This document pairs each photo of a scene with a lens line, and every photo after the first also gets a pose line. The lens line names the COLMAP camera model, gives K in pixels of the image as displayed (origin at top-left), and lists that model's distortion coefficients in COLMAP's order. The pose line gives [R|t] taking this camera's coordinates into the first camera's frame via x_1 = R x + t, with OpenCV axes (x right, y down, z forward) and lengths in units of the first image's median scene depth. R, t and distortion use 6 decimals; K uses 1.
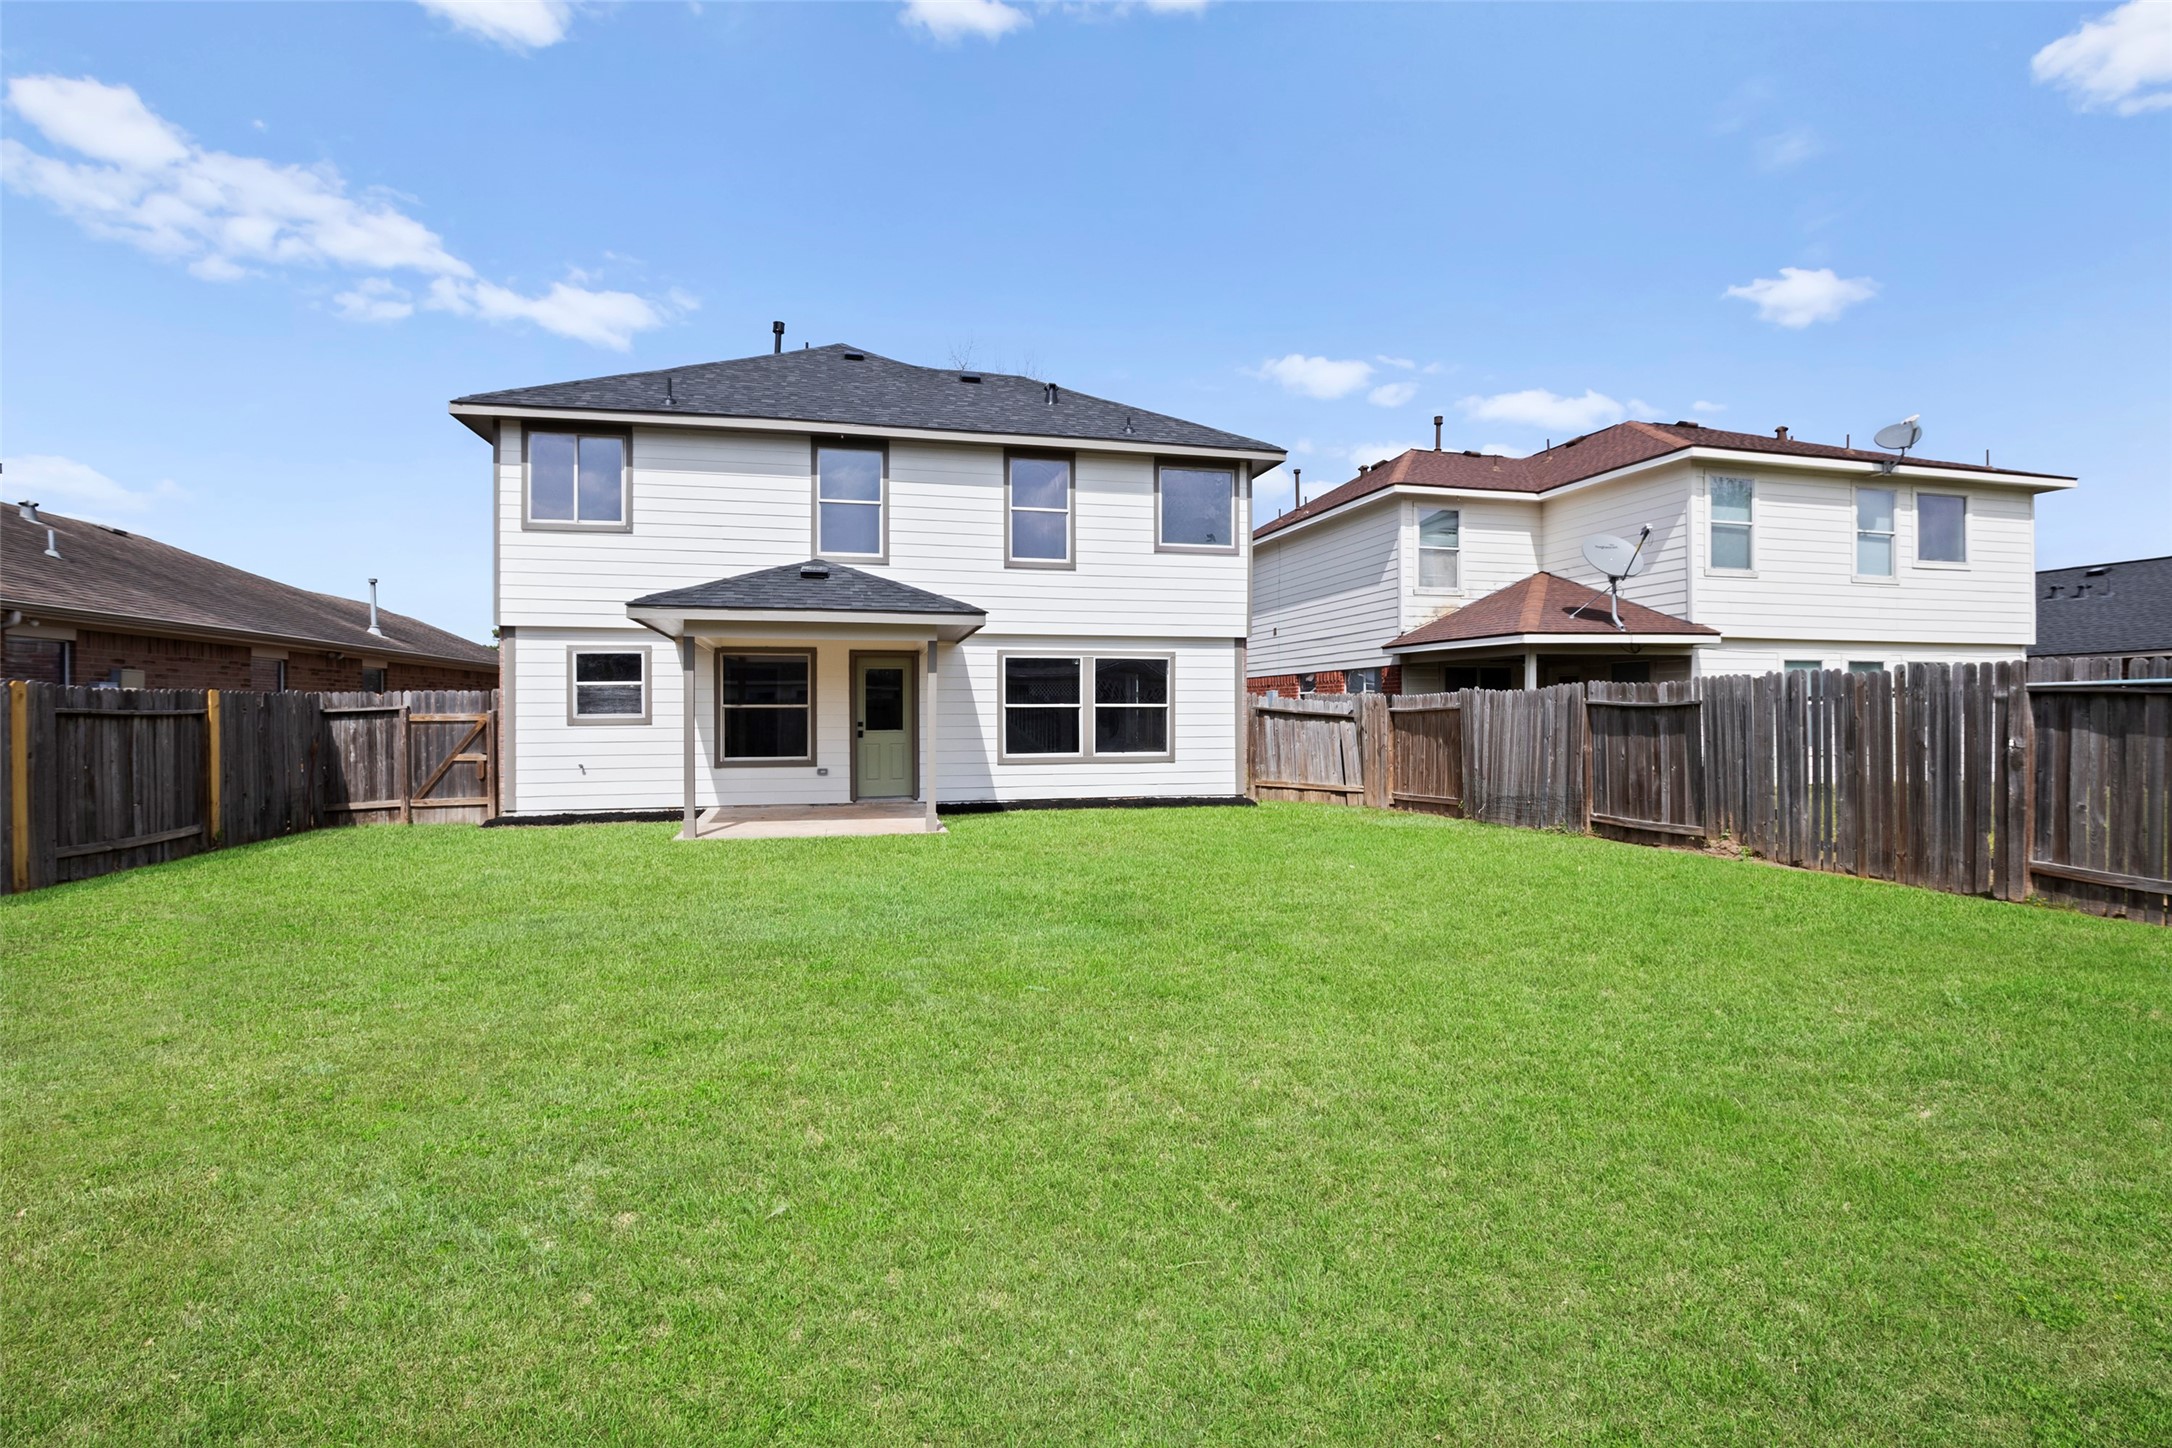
lens RADIAL K [[1002.7, 0, 1137.4], [0, 1002.7, 706.6], [0, 0, 1]] dist [-0.022501, 0.004367]
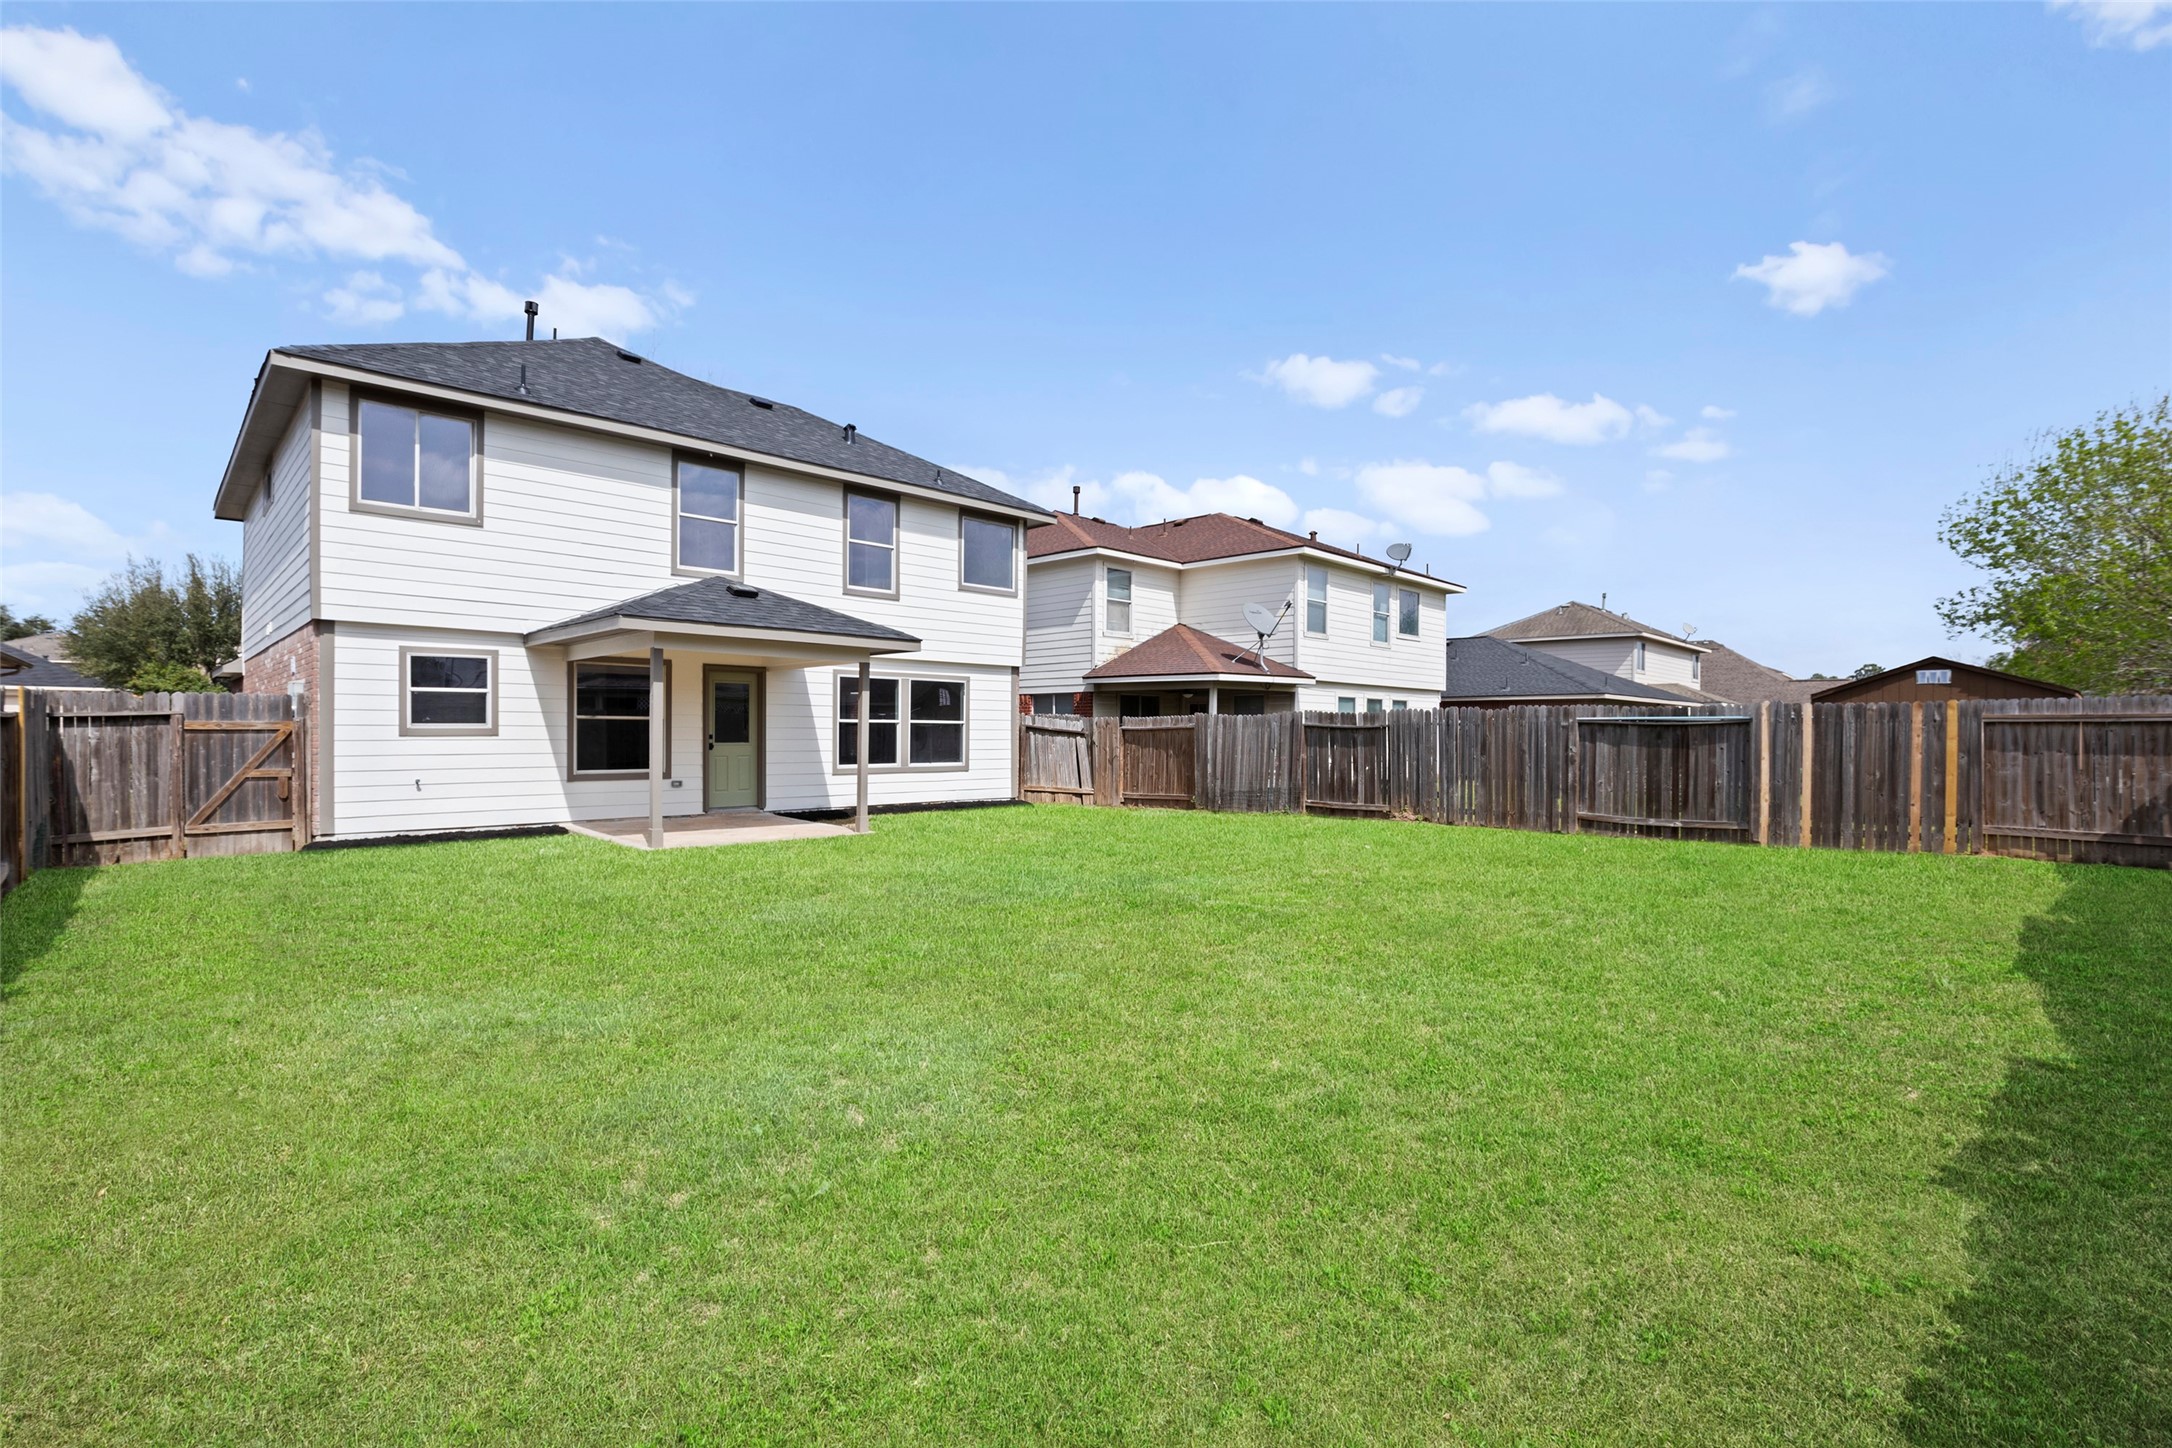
lens RADIAL K [[1002.7, 0, 1098.3], [0, 1002.7, 728.1], [0, 0, 1]] dist [-0.022501, 0.004367]
pose [[0.851373, 0.010807, 0.524450, -0.481320], [-0.012627, 0.999920, -0.000105, 0.004071], [-0.524409, -0.006533, 0.851441, -0.076870]]
